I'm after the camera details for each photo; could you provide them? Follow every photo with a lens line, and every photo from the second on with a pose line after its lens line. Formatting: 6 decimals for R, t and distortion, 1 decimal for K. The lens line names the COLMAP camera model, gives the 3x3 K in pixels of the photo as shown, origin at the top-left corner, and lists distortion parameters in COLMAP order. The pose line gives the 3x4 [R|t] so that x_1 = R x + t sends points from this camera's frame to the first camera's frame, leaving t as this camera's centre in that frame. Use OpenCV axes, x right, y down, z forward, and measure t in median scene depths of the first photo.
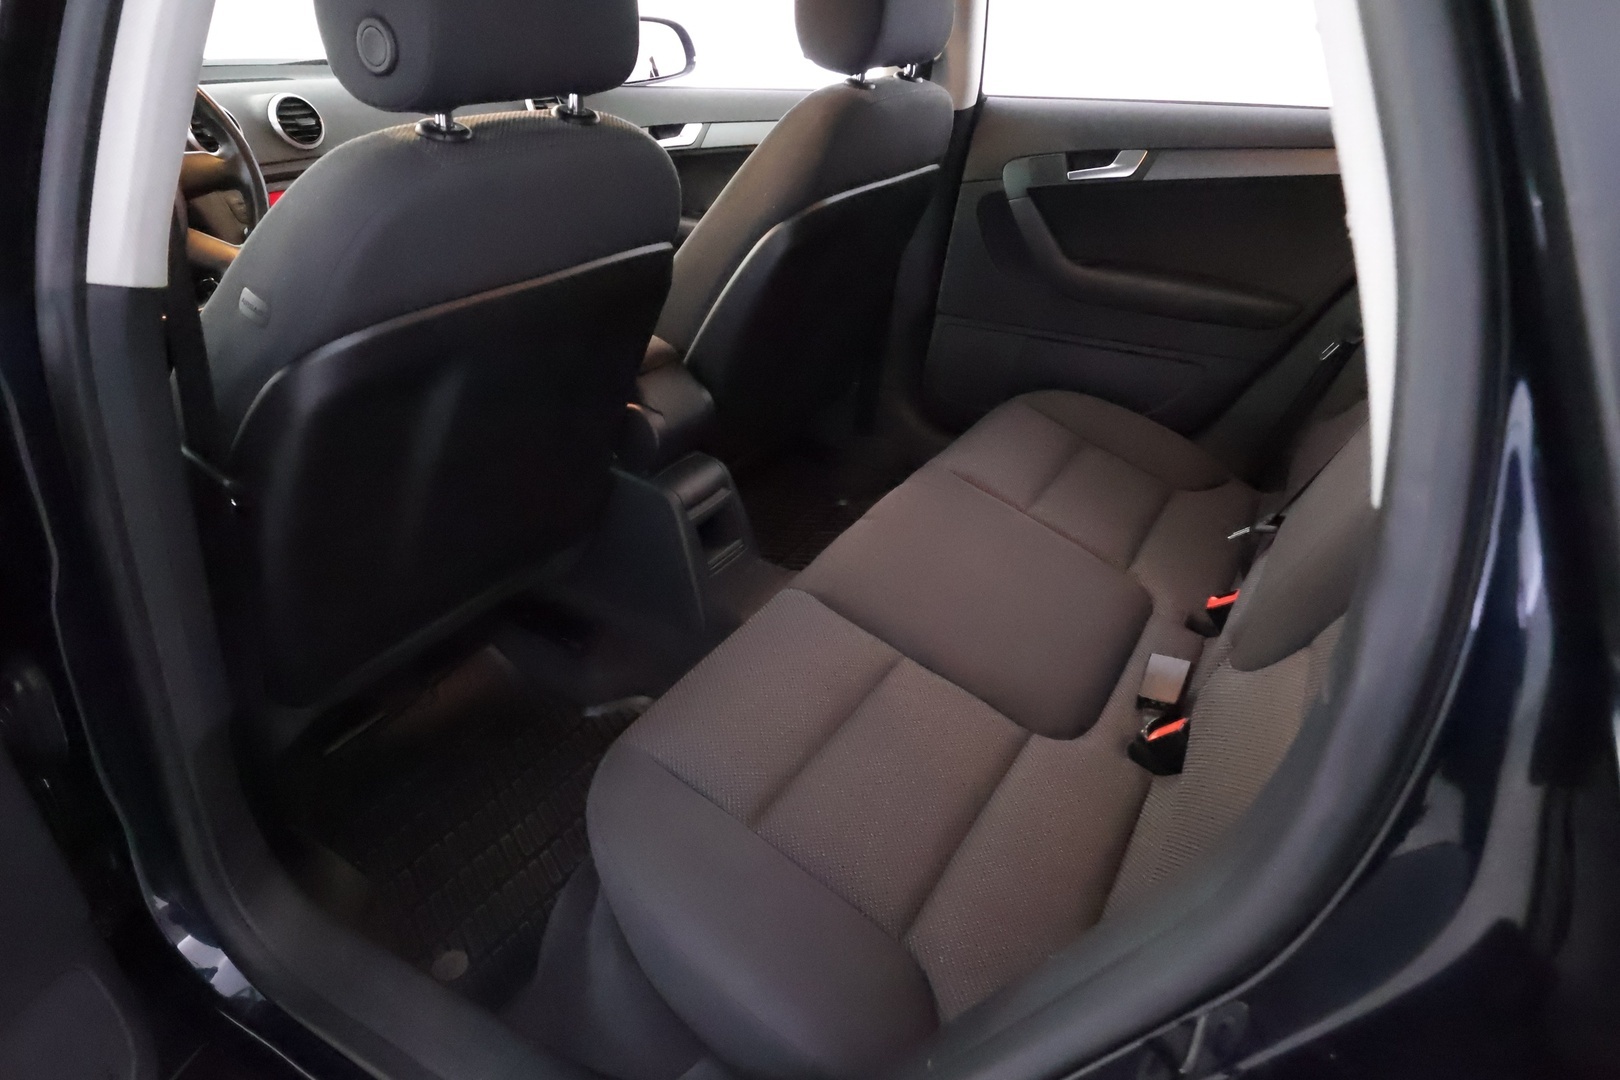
lens RADIAL K [[1002.6, 0, 826.2], [0, 1002.6, 554.1], [0, 0, 1]] dist [0.001264, 0.008374]
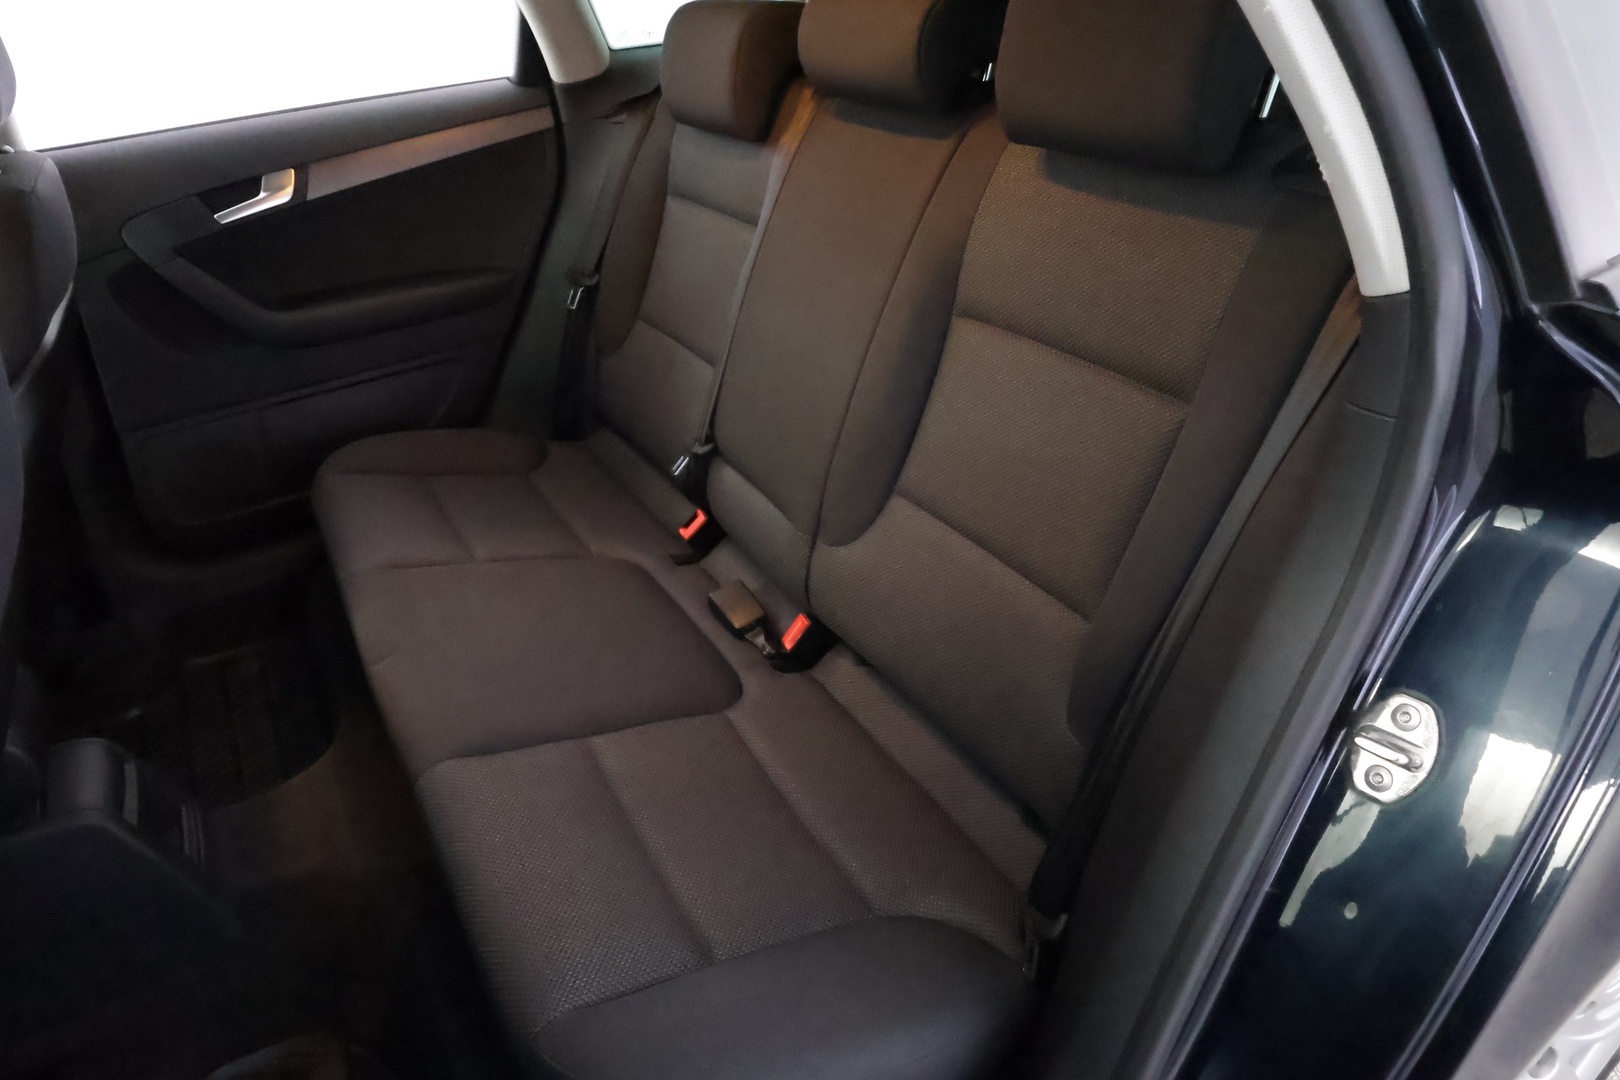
lens RADIAL K [[1002.6, 0, 810.5], [0, 1002.6, 539.5], [0, 0, 1]] dist [0.001264, 0.008374]
pose [[0.480958, -0.508570, 0.714168, -0.268836], [0.496979, 0.829204, 0.255797, -0.126188], [-0.722282, 0.231899, 0.651561, 0.155448]]
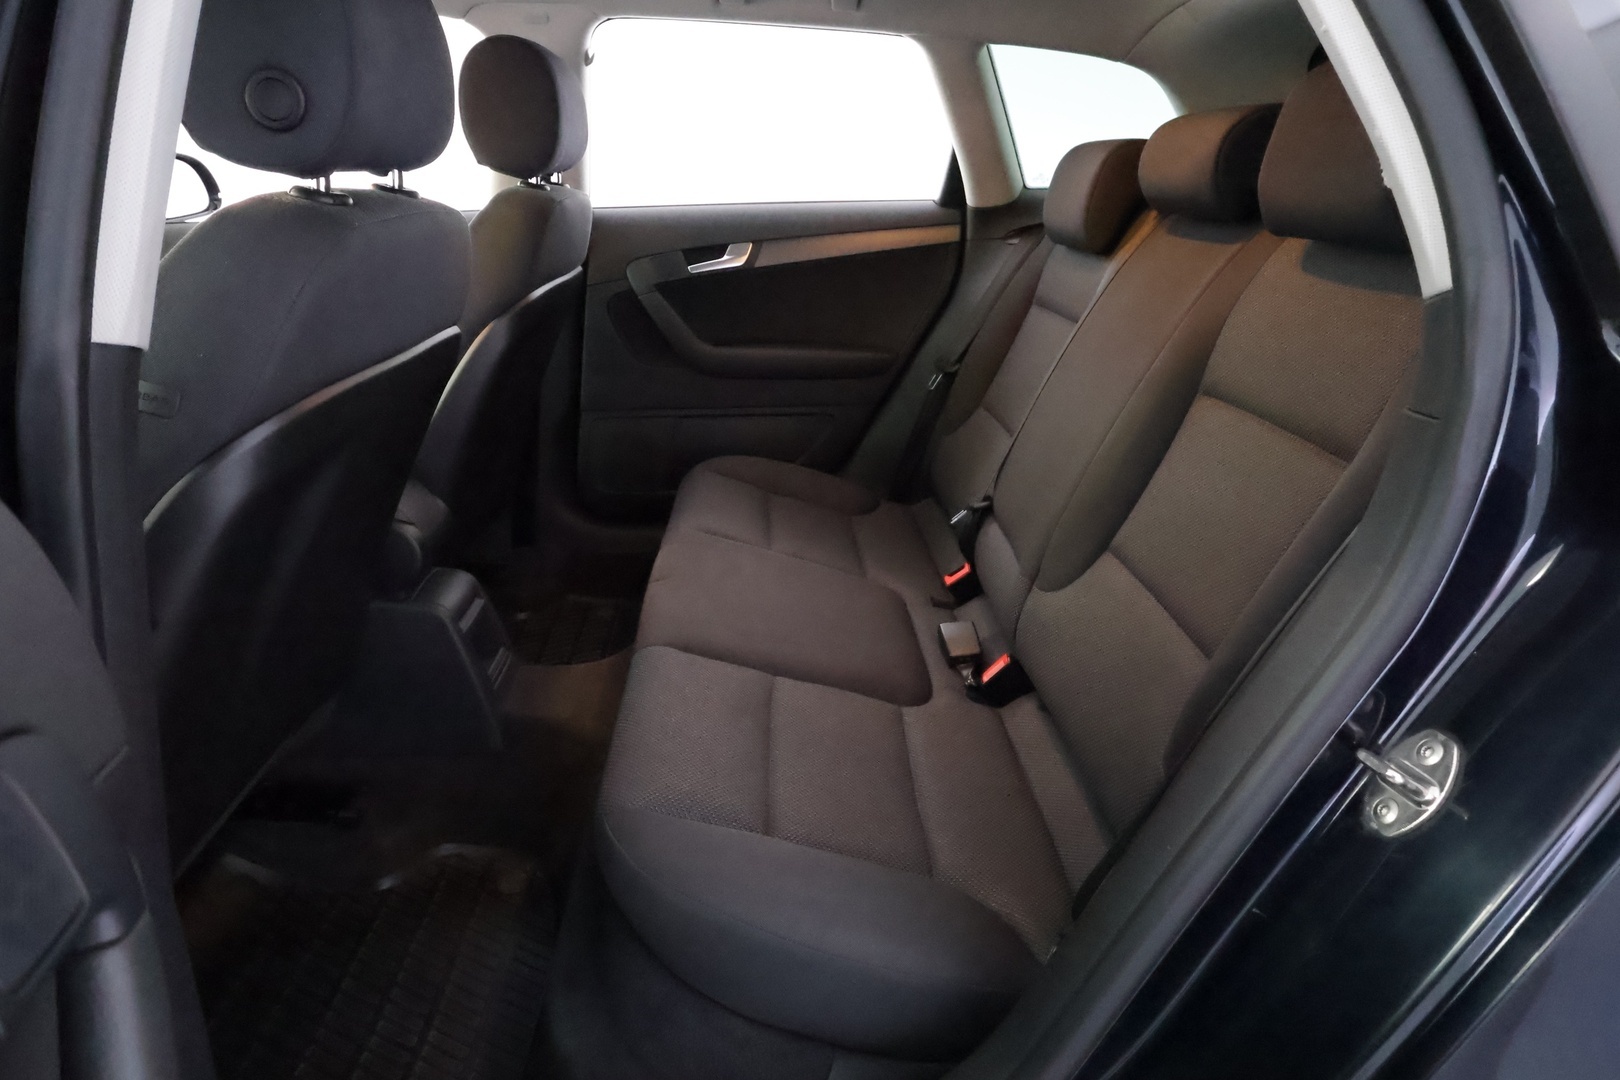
lens RADIAL K [[1002.6, 0, 820.6], [0, 1002.6, 548.0], [0, 0, 1]] dist [0.001264, 0.008374]
pose [[0.841177, -0.207165, 0.499503, -0.269650], [0.277746, 0.958073, -0.070380, 0.042991], [-0.463981, 0.197937, 0.863448, 0.025554]]
